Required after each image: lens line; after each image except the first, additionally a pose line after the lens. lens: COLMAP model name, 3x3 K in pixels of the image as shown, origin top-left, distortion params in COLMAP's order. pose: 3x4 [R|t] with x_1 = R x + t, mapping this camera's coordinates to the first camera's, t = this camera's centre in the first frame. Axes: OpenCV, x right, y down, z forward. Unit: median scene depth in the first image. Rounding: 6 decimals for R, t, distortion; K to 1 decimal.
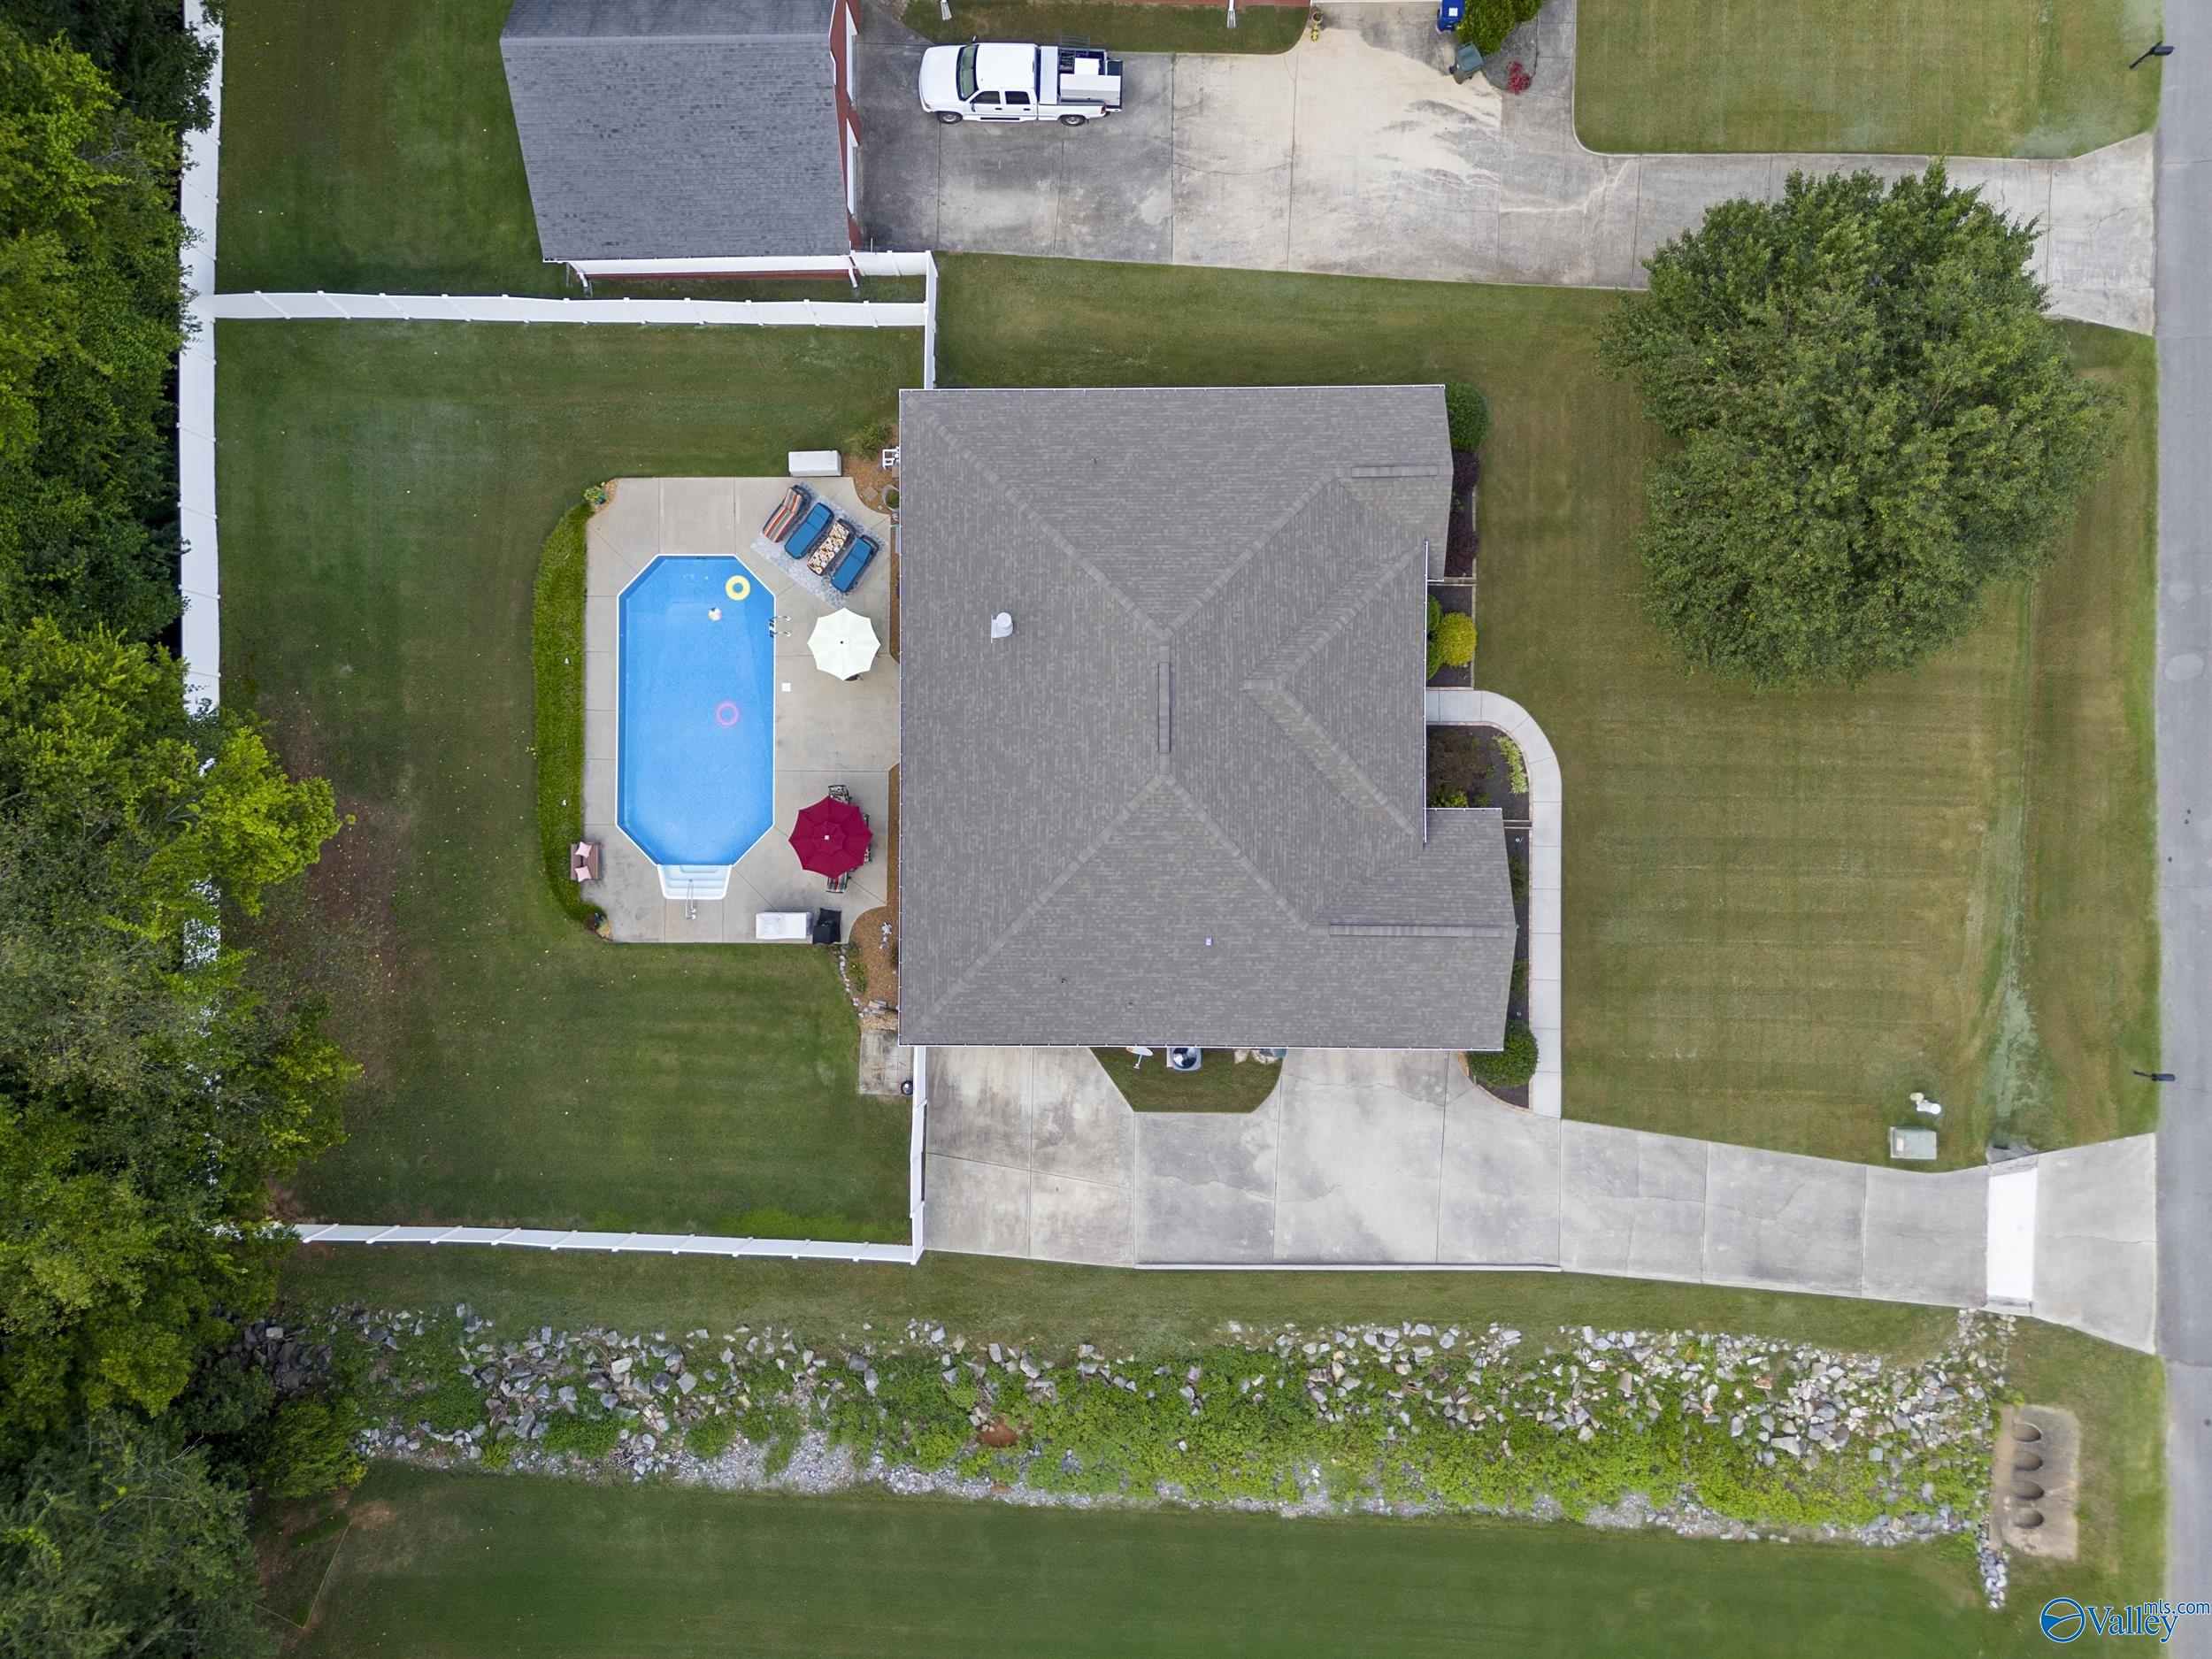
lens RADIAL K [[1636.2, 0, 1119.1], [0, 1636.2, 837.3], [0, 0, 1]] dist [0.064001, -0.049188]
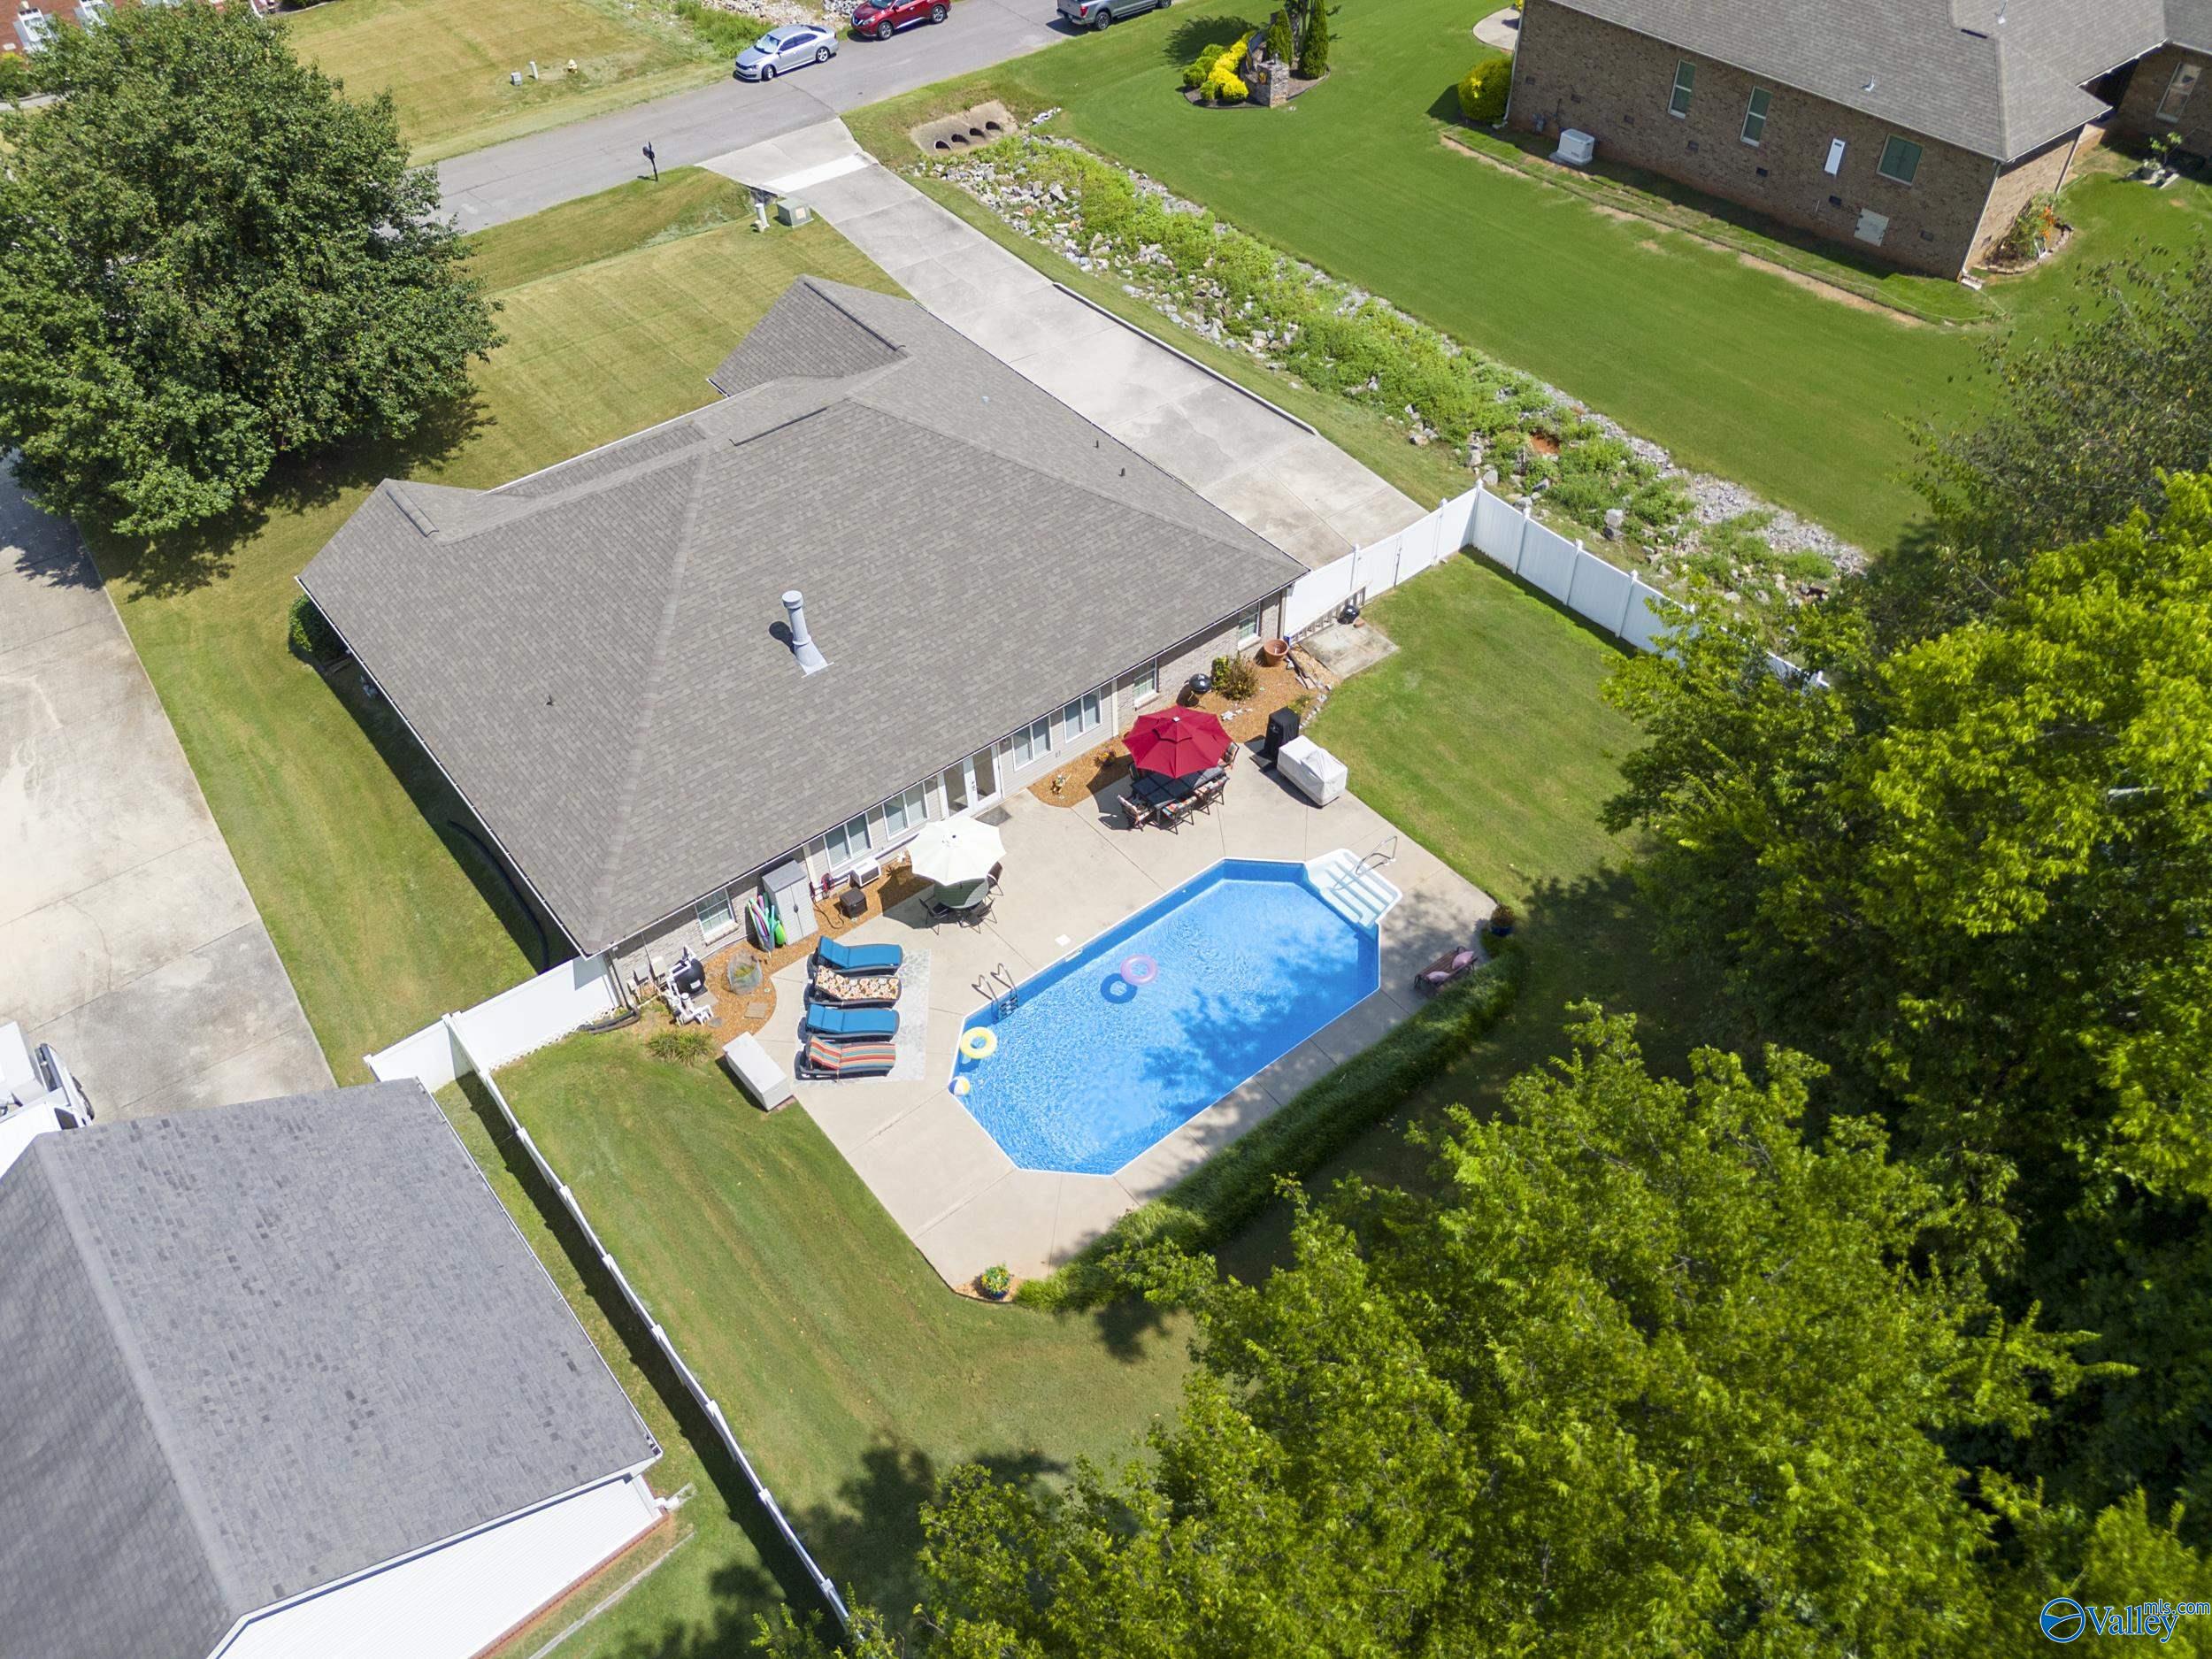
lens RADIAL K [[1636.2, 0, 1119.1], [0, 1636.2, 837.3], [0, 0, 1]] dist [0.064001, -0.049188]
pose [[-0.624859, -0.525755, 0.577176, -0.596474], [0.780110, -0.450071, 0.434585, -0.354986], [0.031285, 0.721816, 0.691378, 0.494015]]
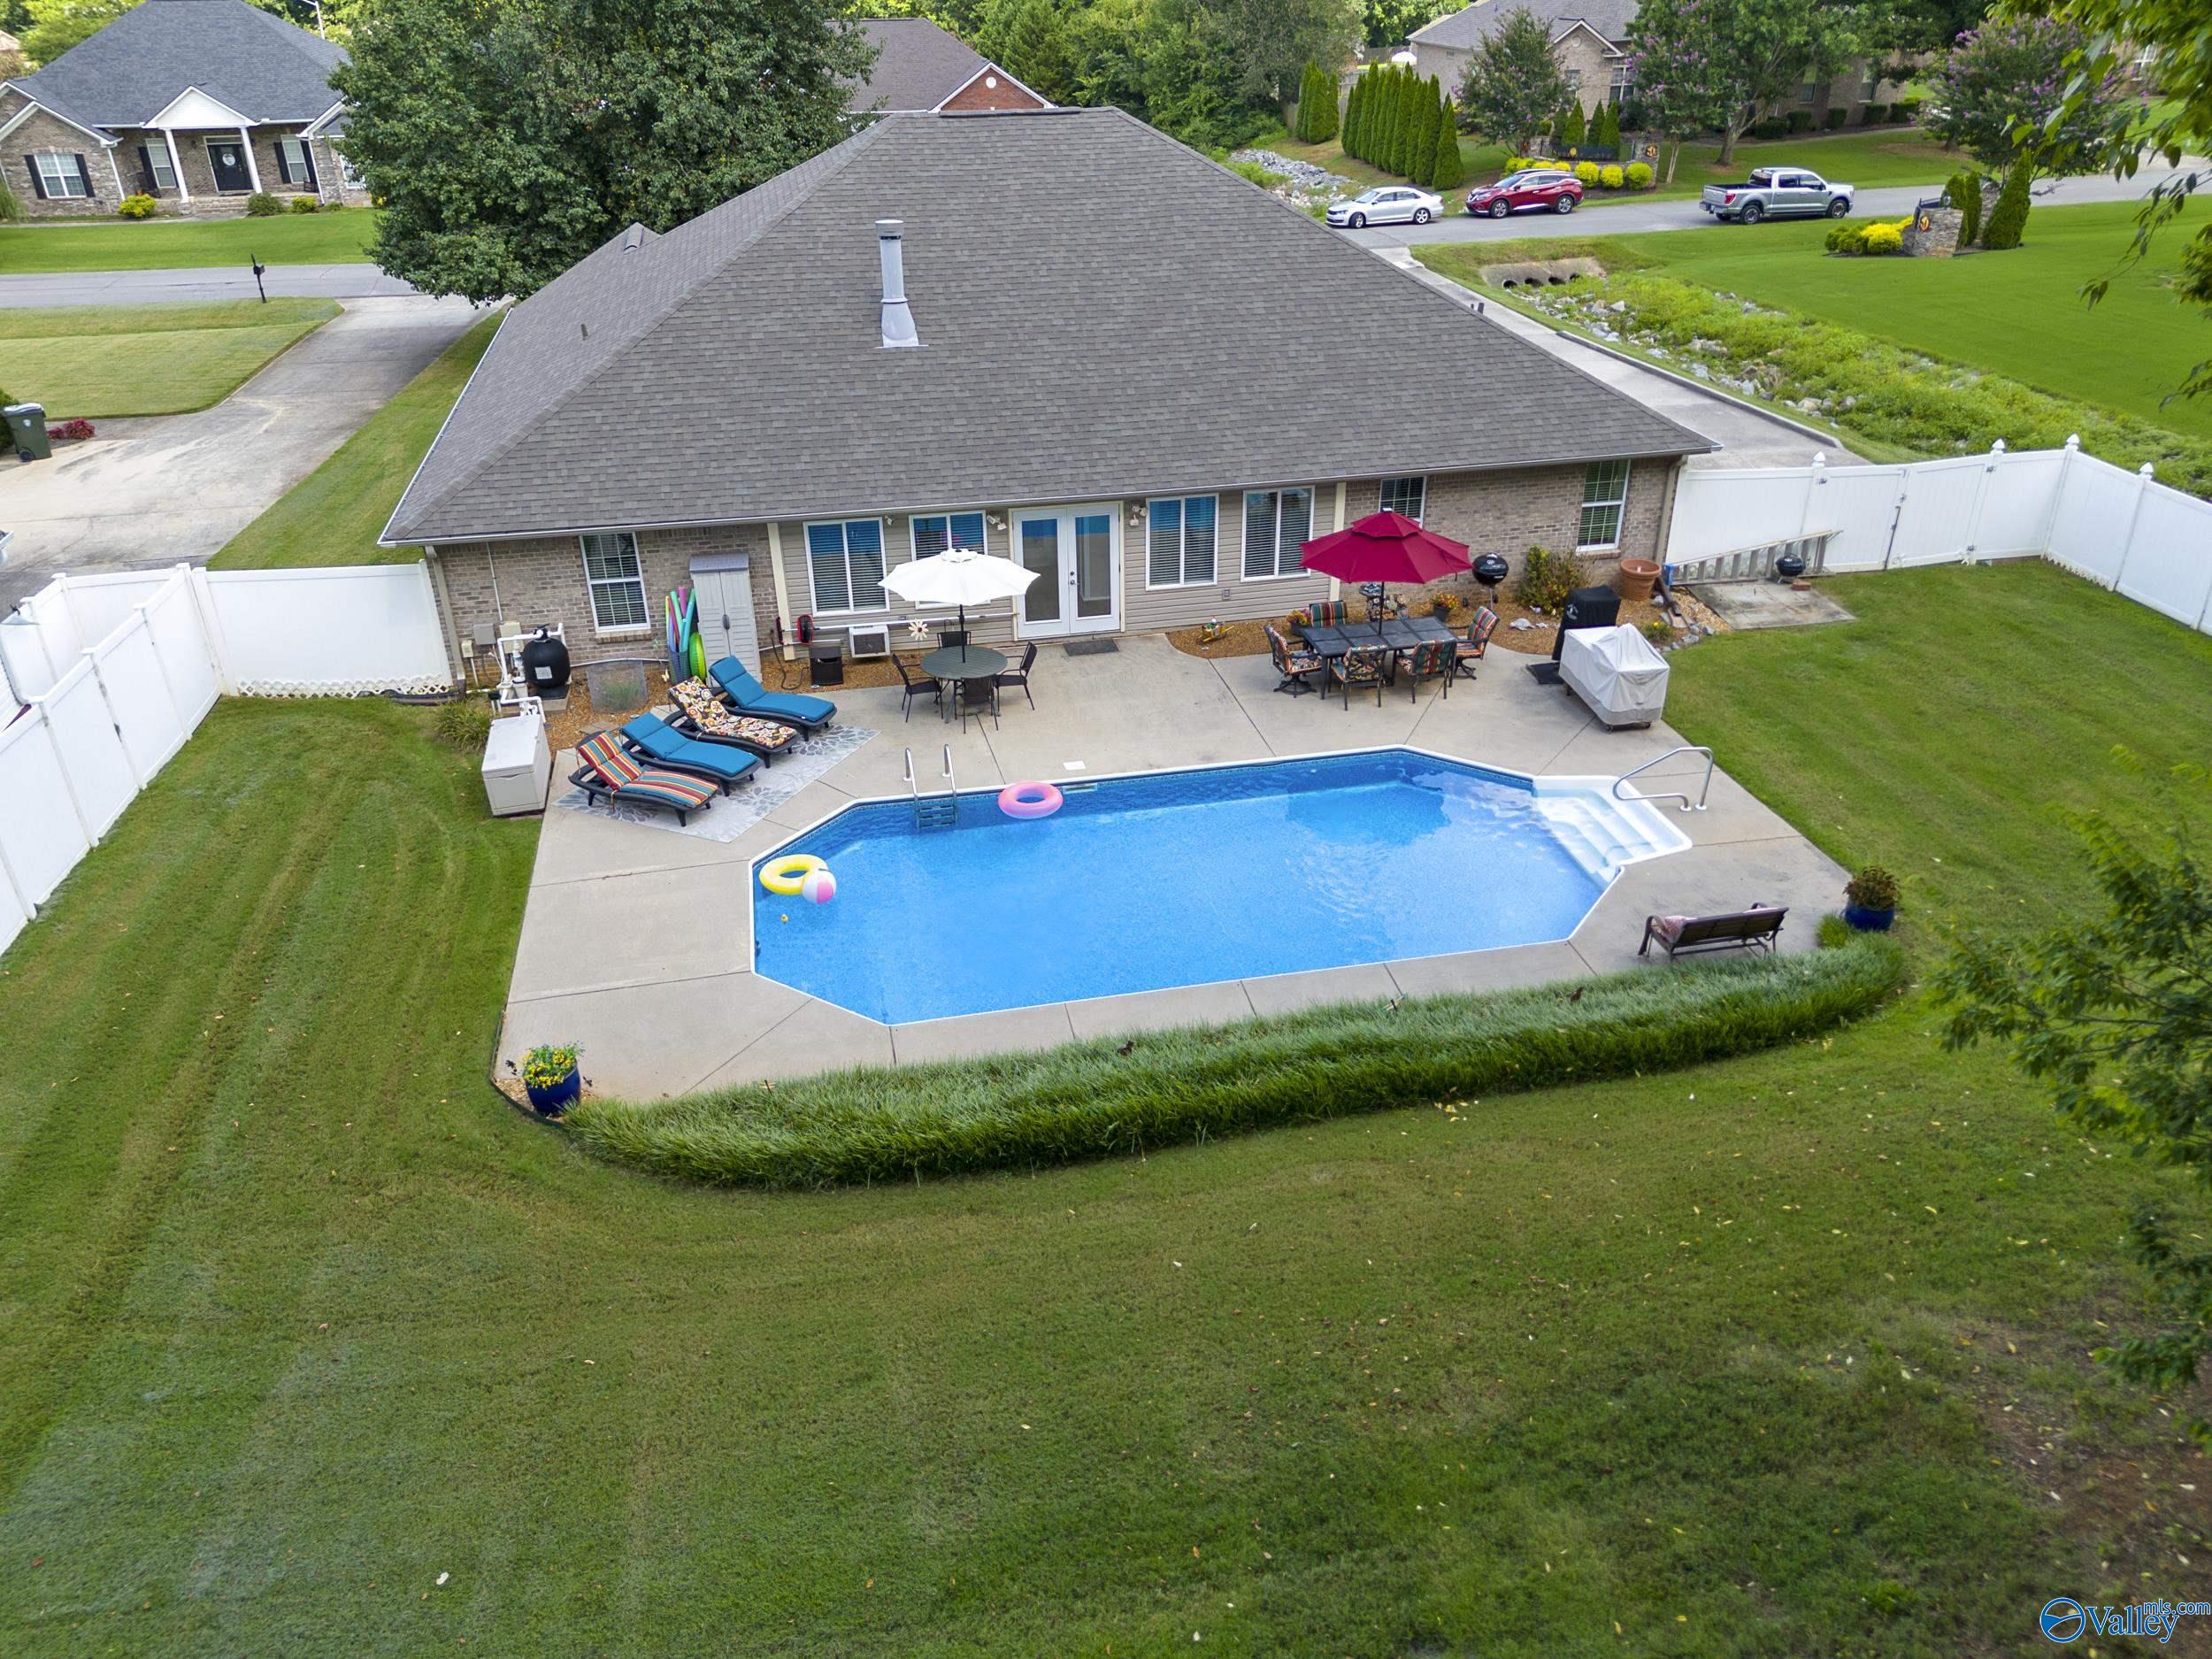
lens RADIAL K [[1636.2, 0, 1119.1], [0, 1636.2, 837.3], [0, 0, 1]] dist [0.064001, -0.049188]
pose [[-0.209985, -0.443071, 0.871547, -0.572856], [0.977651, -0.085859, 0.191901, -0.160485], [-0.010195, 0.892365, 0.451198, 0.837204]]
